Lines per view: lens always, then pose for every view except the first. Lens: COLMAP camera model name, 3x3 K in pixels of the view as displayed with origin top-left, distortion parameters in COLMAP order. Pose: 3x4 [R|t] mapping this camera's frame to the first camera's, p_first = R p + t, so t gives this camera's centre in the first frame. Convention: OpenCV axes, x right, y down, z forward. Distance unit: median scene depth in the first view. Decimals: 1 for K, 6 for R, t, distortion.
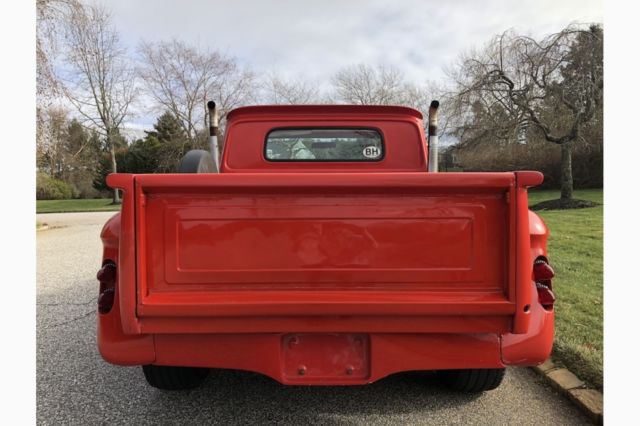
lens RADIAL K [[463.6, 0, 320.5], [0, 463.6, 200.1], [0, 0, 1]] dist [0.021022, -0.003177]
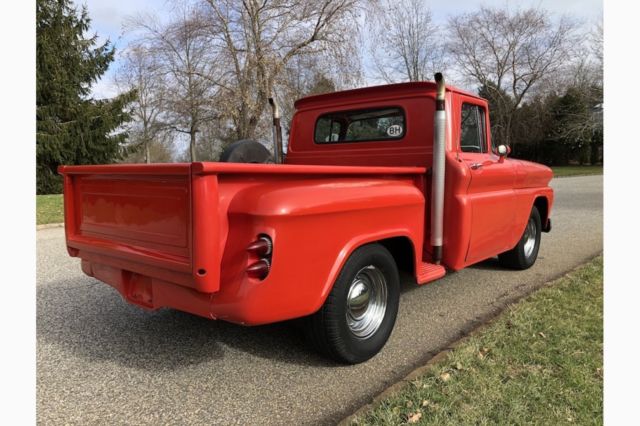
lens RADIAL K [[469.6, 0, 323.5], [0, 469.6, 195.6], [0, 0, 1]] dist [0.001358, 0.002193]
pose [[0.771334, 0.029557, -0.635744, 0.184520], [0.003912, 0.998682, 0.051176, -0.004320], [0.636418, -0.041961, 0.770202, 0.030480]]
